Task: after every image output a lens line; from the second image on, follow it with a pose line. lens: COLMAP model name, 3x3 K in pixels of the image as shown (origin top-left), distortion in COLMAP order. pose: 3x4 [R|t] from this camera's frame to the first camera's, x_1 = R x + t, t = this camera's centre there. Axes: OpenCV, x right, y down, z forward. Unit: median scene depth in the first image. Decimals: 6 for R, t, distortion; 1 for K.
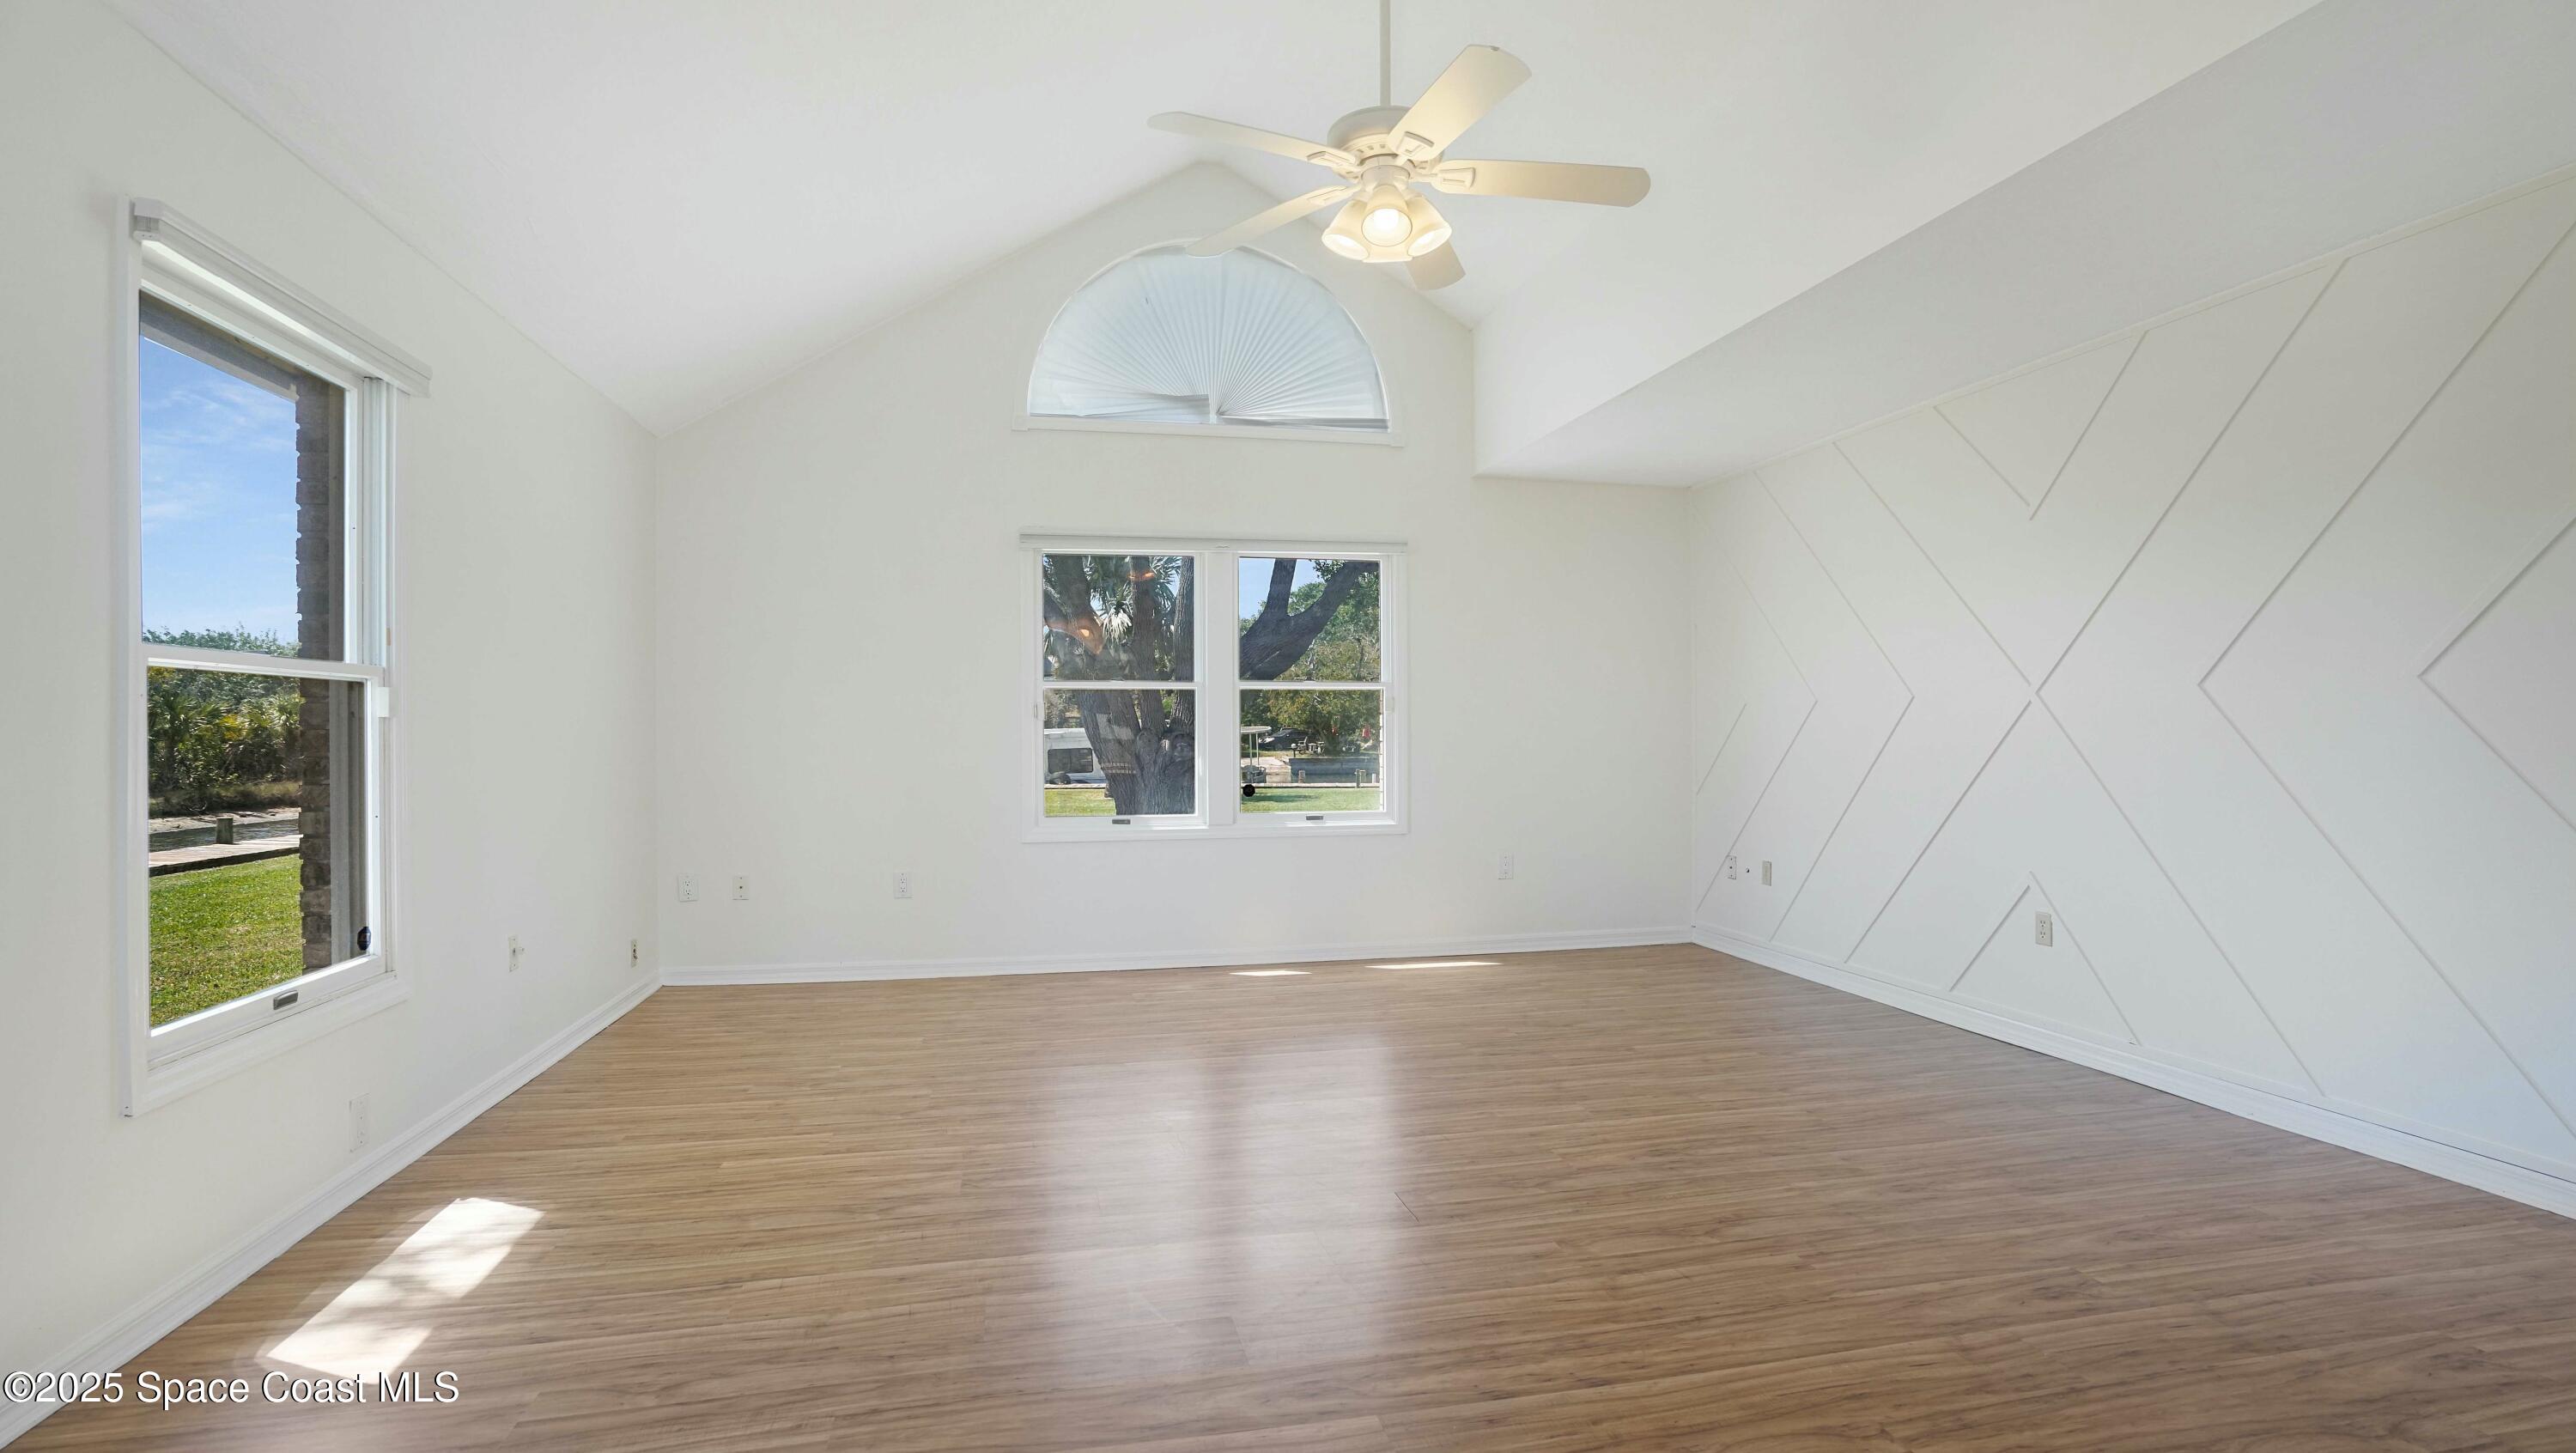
lens RADIAL K [[1206.8, 0, 1287.5], [0, 1206.8, 727.3], [0, 0, 1]] dist [-0.001375, 0.000071]
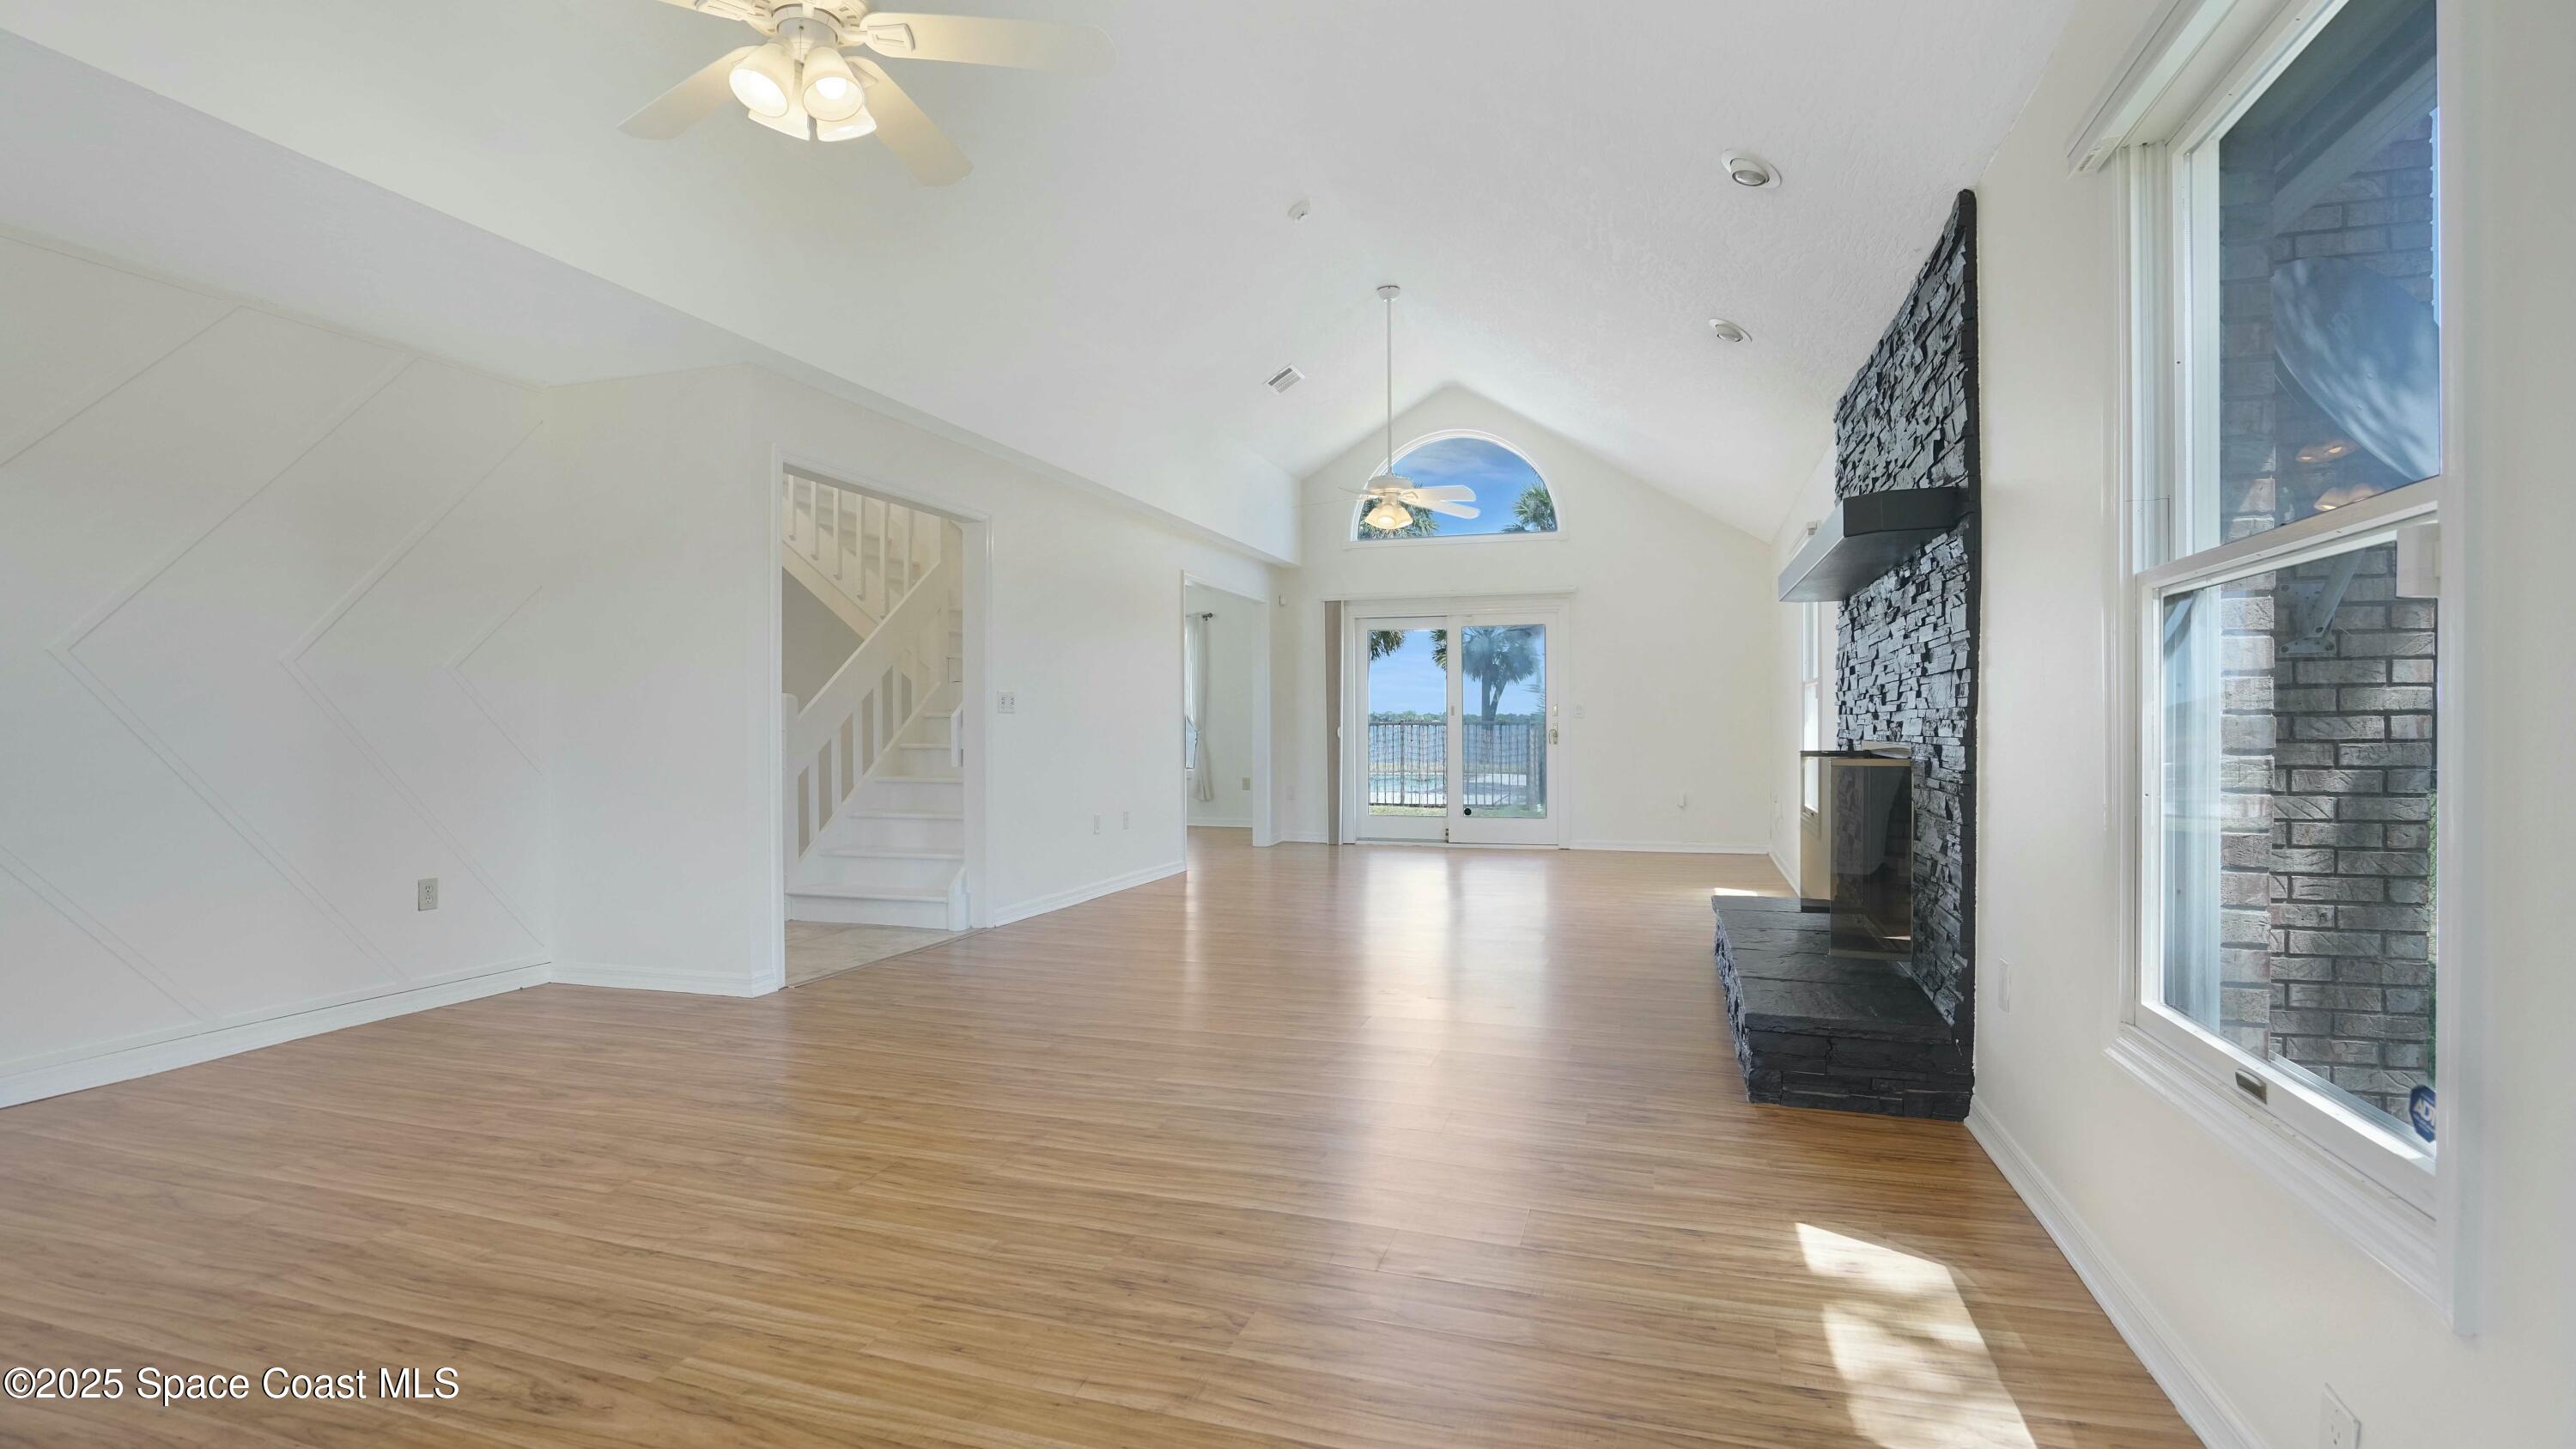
lens RADIAL K [[1195.4, 0, 1288.7], [0, 1195.4, 730.8], [0, 0, 1]] dist [-0.020312, 0.002464]
pose [[-0.863651, 0.007432, 0.504035, -0.647323], [0.008498, 0.999964, -0.000183, 0.043361], [-0.504018, 0.004125, -0.863683, 1.599263]]
